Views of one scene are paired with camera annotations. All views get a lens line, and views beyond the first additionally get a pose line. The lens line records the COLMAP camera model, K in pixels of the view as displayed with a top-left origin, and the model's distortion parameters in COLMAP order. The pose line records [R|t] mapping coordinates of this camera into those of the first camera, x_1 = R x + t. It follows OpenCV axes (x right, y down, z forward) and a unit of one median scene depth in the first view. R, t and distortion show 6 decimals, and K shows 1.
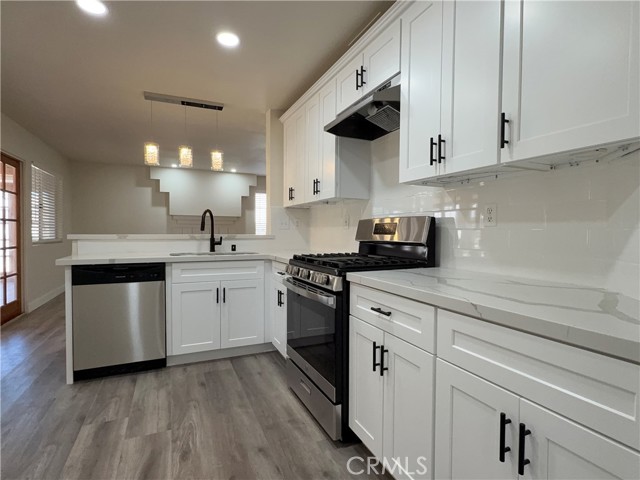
lens RADIAL K [[333.2, 0, 318.6], [0, 333.2, 240.2], [0, 0, 1]] dist [0.000287, 0.000651]
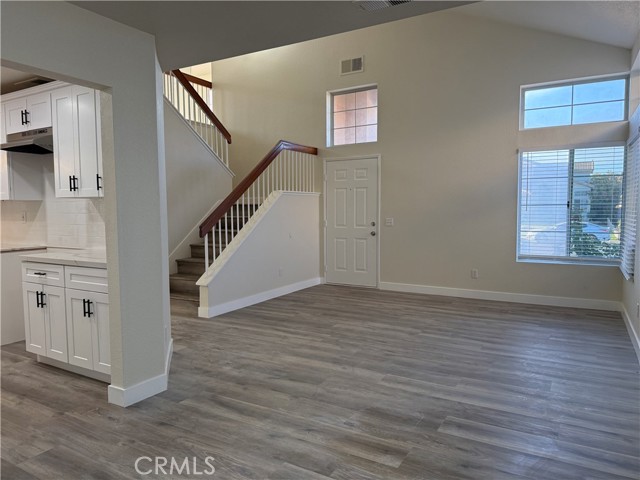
lens RADIAL K [[431.1, 0, 318.7], [0, 431.1, 263.8], [0, 0, 1]] dist [-0.005632, -0.001931]
pose [[0.805707, -0.057573, 0.589510, 0.019529], [0.017684, 0.997159, 0.073215, 0.008212], [-0.592051, -0.048565, 0.804436, -1.039136]]
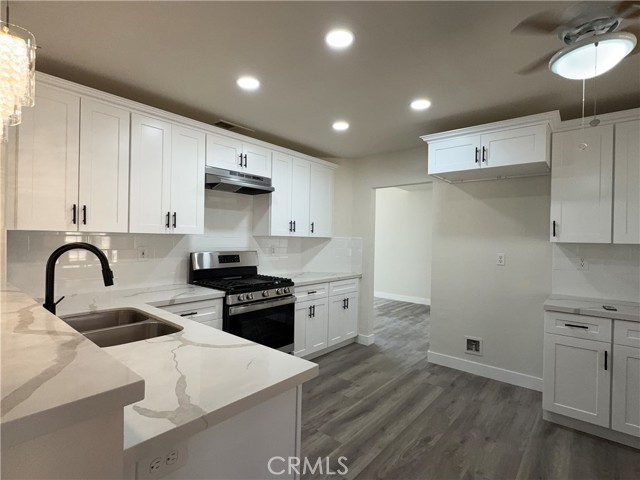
lens RADIAL K [[323.6, 0, 320.0], [0, 323.6, 240.0], [0, 0, 1]] dist [0.017718, 0.000006]
pose [[-0.430689, -0.019121, 0.902298, -1.194708], [0.002039, 0.999752, 0.022160, -0.139176], [-0.902498, 0.011384, -0.430543, 1.165545]]
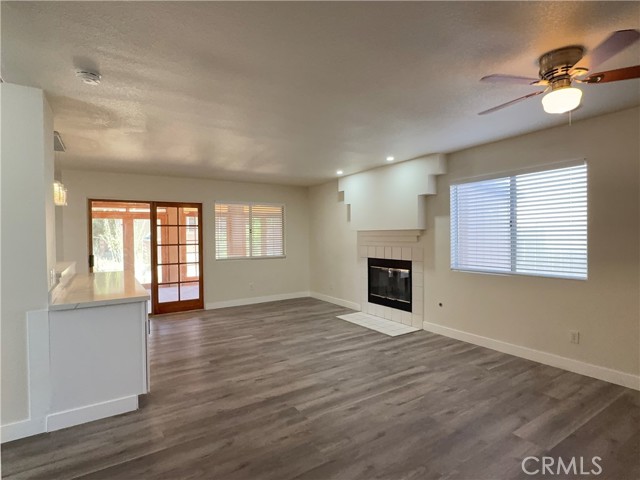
lens RADIAL K [[333.2, 0, 318.6], [0, 333.2, 240.2], [0, 0, 1]] dist [0.000287, 0.000651]
pose [[0.145752, 0.008586, -0.989284, 1.074911], [-0.013612, 0.999885, 0.006673, -0.164899], [0.989227, 0.012493, 0.145853, 2.304784]]
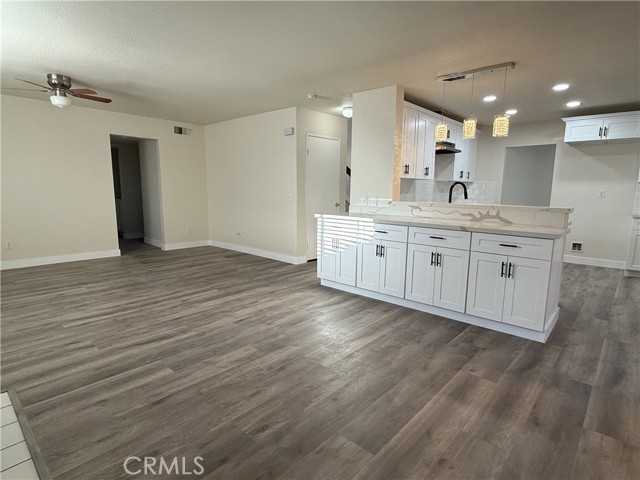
lens RADIAL K [[348.5, 0, 321.5], [0, 348.5, 242.1], [0, 0, 1]] dist [-0.000962, 0.000201]
pose [[-0.403554, -0.151077, 0.902397, -1.714797], [0.009639, 0.985517, 0.169303, -0.124989], [-0.914905, 0.077021, -0.396253, 2.591394]]
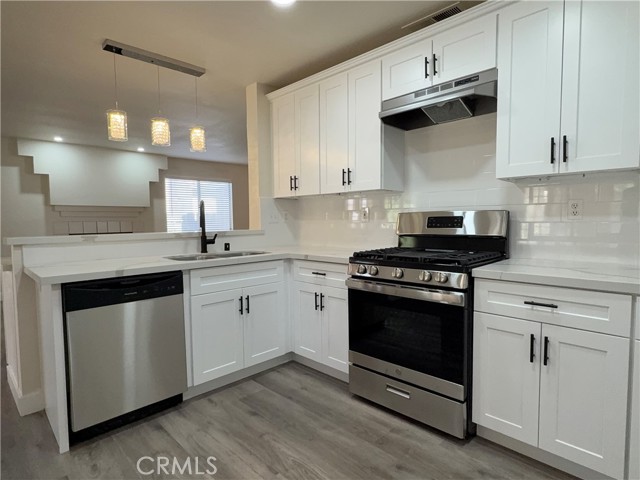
lens RADIAL K [[356.8, 0, 318.6], [0, 356.8, 240.3], [0, 0, 1]] dist [0.001030, -0.000116]
pose [[0.935823, -0.036731, 0.350552, -0.491630], [0.026513, 0.999073, 0.033903, -0.024129], [-0.351473, -0.022433, 0.935929, 0.120702]]
